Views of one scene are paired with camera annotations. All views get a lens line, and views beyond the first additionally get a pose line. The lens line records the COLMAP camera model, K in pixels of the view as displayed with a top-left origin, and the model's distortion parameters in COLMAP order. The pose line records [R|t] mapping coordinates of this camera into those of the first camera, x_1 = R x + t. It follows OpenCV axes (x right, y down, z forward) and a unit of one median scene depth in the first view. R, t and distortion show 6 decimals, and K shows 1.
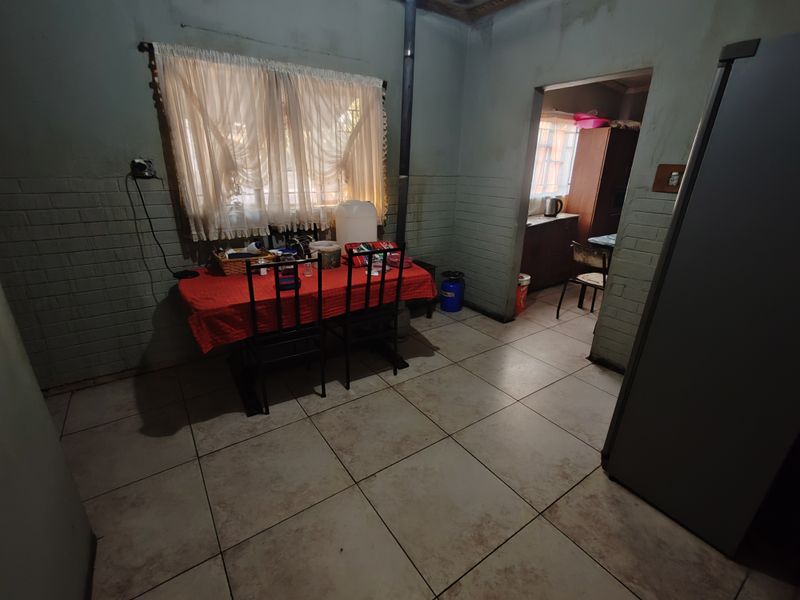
lens RADIAL K [[363.7, 0, 400.0], [0, 363.7, 300.0], [0, 0, 1]] dist [0.003280, 0.000503]
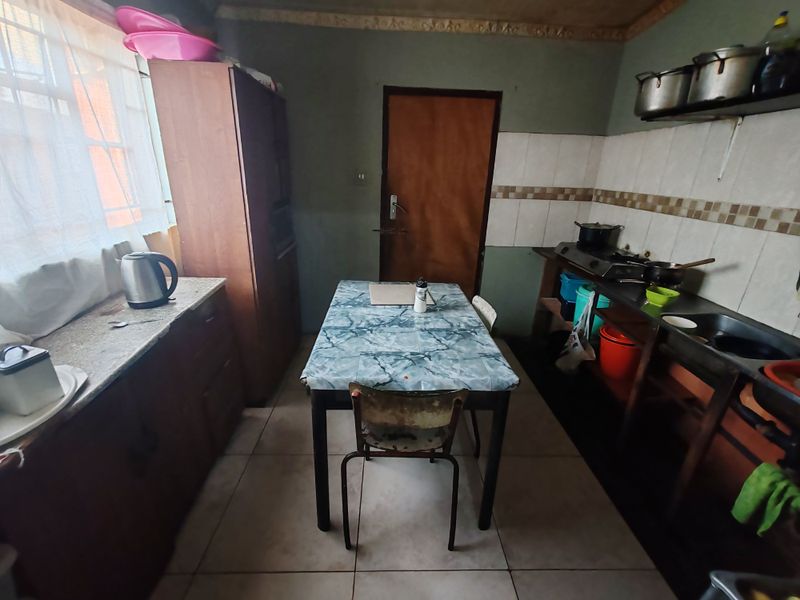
lens RADIAL K [[363.7, 0, 400.0], [0, 363.7, 300.0], [0, 0, 1]] dist [0.003280, 0.000503]
pose [[0.544020, -0.293288, 0.786145, 0.268839], [0.271427, 0.948059, 0.165864, -0.226926], [-0.793959, 0.123147, 0.595369, 0.601051]]
